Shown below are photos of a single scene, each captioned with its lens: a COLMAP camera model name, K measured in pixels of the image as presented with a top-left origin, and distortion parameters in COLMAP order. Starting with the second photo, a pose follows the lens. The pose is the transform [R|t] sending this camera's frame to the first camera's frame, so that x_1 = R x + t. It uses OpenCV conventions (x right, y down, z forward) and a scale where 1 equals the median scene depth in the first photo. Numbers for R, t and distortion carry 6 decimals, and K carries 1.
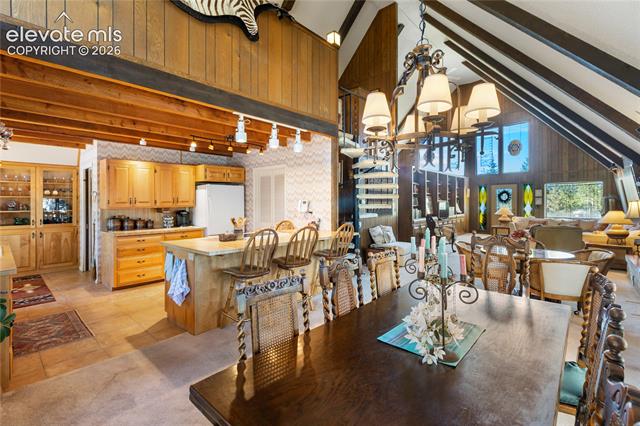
lens RADIAL K [[292.8, 0, 320.7], [0, 292.8, 201.2], [0, 0, 1]] dist [0.002174, 0.000176]
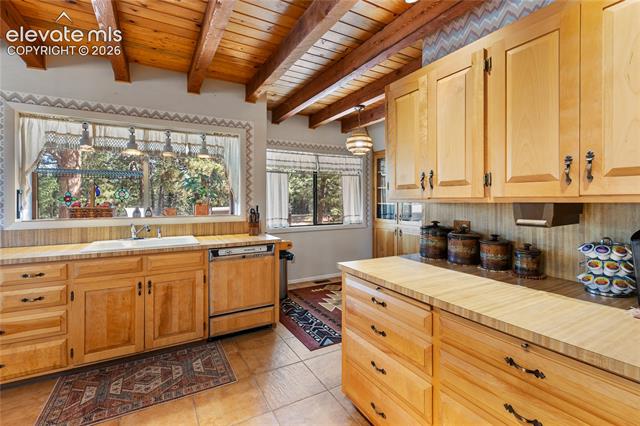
lens RADIAL K [[292.8, 0, 320.7], [0, 292.8, 201.2], [0, 0, 1]] dist [0.002174, 0.000176]
pose [[-0.322939, 0.007045, -0.946393, -0.269397], [0.005714, 0.999969, 0.005494, 0.019899], [0.946402, -0.003633, -0.322969, 0.981503]]
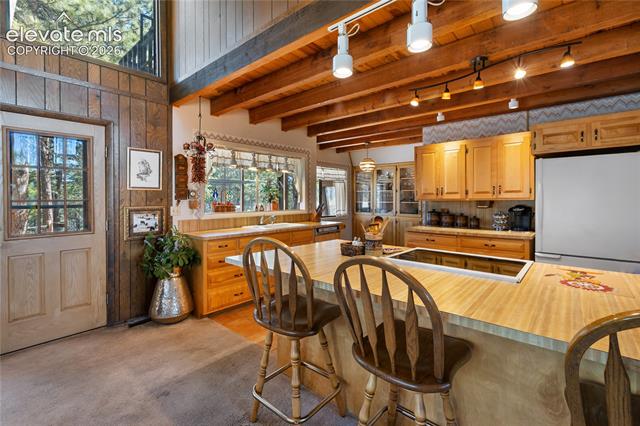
lens RADIAL K [[292.8, 0, 320.7], [0, 292.8, 201.2], [0, 0, 1]] dist [0.002174, 0.000176]
pose [[0.020041, 0.009125, -0.999758, 0.181327], [0.006807, 0.999934, 0.009263, 0.015730], [0.999776, -0.006991, 0.019978, 0.639923]]
